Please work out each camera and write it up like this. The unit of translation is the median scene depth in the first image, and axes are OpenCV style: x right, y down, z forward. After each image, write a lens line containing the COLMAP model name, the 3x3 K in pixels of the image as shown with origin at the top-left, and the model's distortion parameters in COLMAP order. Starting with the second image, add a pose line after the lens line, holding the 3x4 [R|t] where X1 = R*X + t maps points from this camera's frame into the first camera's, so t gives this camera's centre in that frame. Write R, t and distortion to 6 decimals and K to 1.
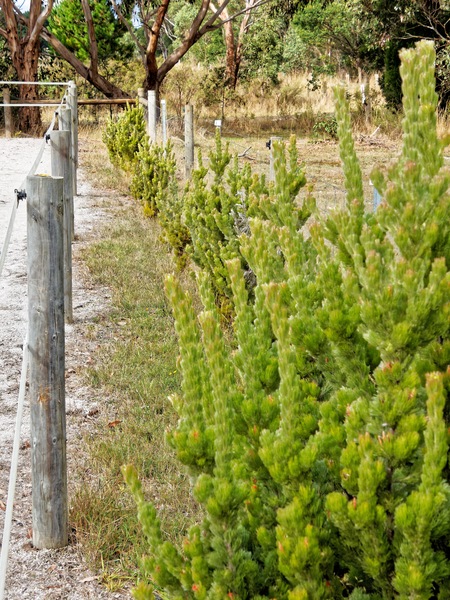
lens RADIAL K [[996.5, 0, 225.1], [0, 996.5, 299.9], [0, 0, 1]] dist [-0.020367, 0.000000]
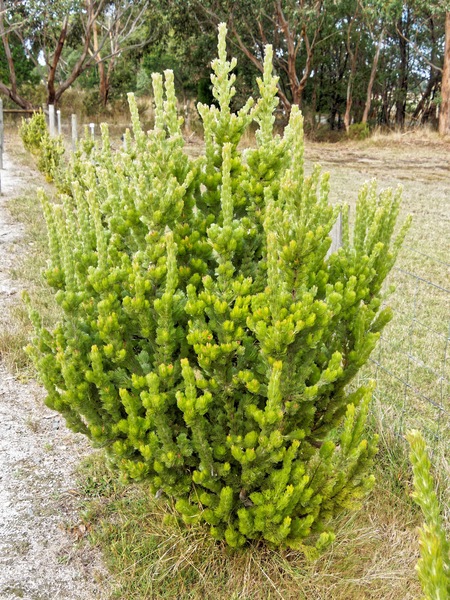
lens RADIAL K [[678.1, 0, 224.7], [0, 678.1, 300.5], [0, 0, 1]] dist [-0.010745, 0.000000]
pose [[0.988450, -0.014627, 0.150838, 0.049695], [0.005938, 0.998305, 0.057895, 0.061211], [-0.151429, -0.056331, 0.986862, -0.190609]]
